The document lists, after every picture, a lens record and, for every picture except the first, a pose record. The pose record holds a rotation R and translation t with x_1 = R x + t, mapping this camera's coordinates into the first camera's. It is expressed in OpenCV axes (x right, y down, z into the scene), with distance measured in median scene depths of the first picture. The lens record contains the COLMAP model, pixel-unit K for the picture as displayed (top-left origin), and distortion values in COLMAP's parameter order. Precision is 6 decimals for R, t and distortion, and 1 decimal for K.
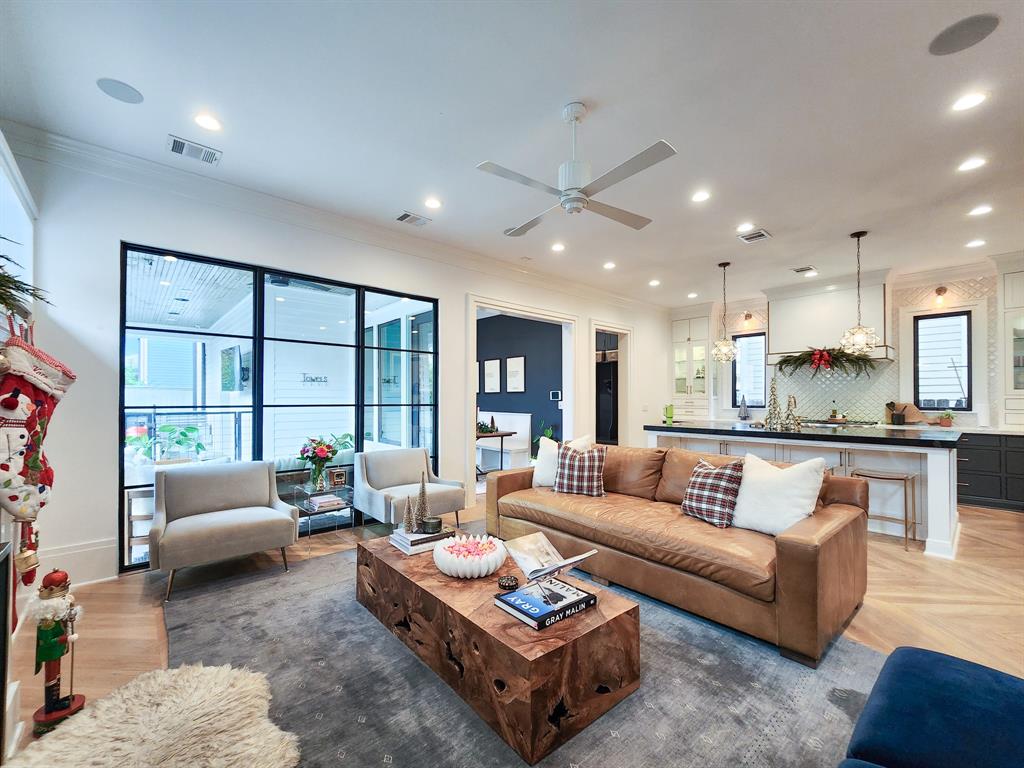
lens RADIAL K [[430.4, 0, 513.1], [0, 430.4, 390.3], [0, 0, 1]] dist [-0.001594, 0.000040]
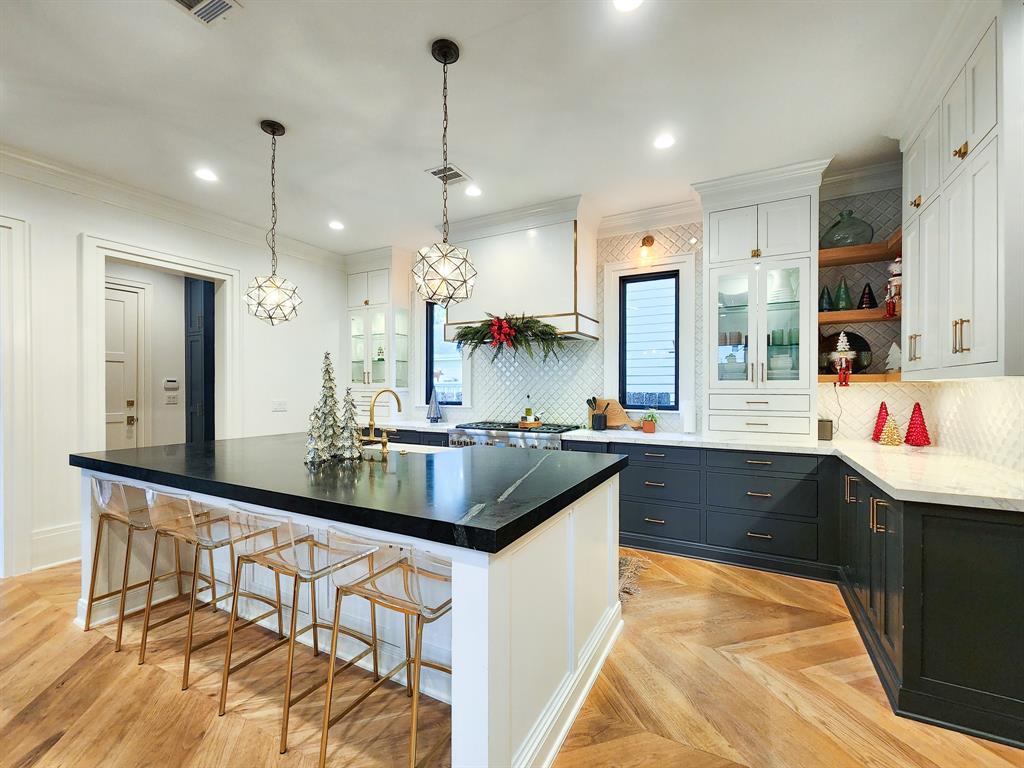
lens RADIAL K [[430.4, 0, 513.1], [0, 430.4, 390.3], [0, 0, 1]] dist [-0.001594, 0.000040]
pose [[0.943217, 0.001284, 0.332173, 0.527156], [-0.009919, 0.999655, 0.024300, -0.000664], [-0.332028, -0.026215, 0.942905, 0.381528]]
